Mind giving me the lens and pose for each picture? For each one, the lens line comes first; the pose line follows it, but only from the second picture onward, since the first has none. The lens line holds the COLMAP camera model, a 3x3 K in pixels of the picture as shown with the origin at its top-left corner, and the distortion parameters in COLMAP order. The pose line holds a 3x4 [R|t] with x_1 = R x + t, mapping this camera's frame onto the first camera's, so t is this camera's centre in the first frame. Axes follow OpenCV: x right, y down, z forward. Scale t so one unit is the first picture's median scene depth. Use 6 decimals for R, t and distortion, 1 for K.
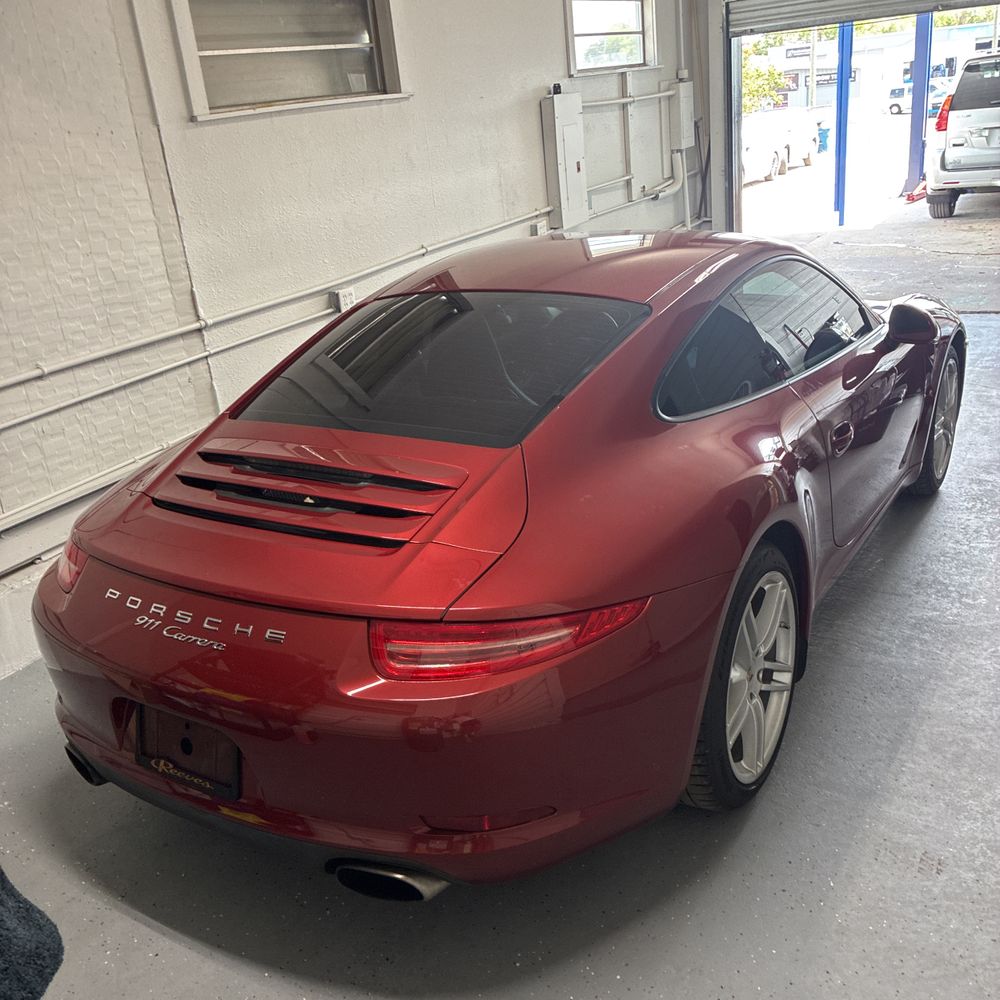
lens RADIAL K [[963.7, 0, 500.0], [0, 963.7, 500.0], [0, 0, 1]] dist [0.010958, 0.012196]
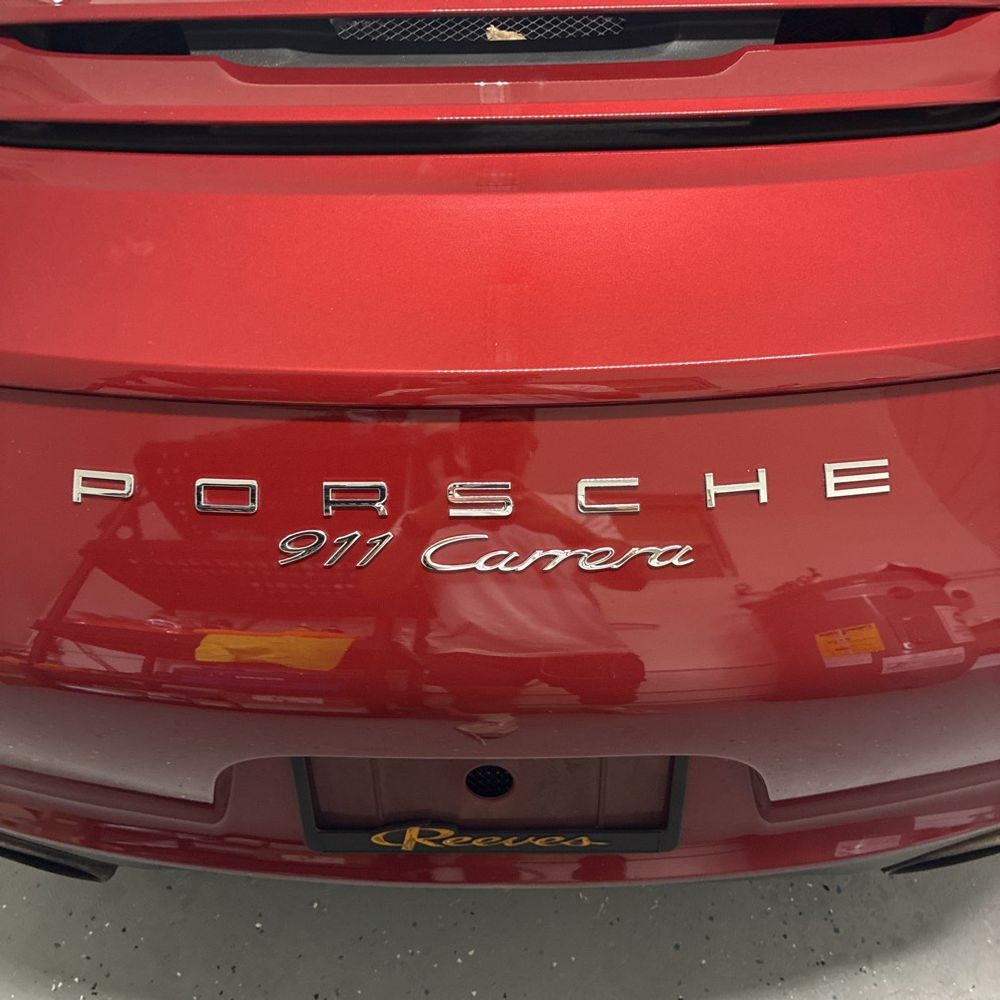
lens RADIAL K [[1022.9, 0, 491.0], [0, 1022.9, 497.3], [0, 0, 1]] dist [0.006670, 0.004610]
pose [[0.858718, -0.343654, 0.380140, -0.397038], [0.135096, 0.867382, 0.478955, -0.031919], [-0.494321, -0.359932, 0.791262, 0.653257]]
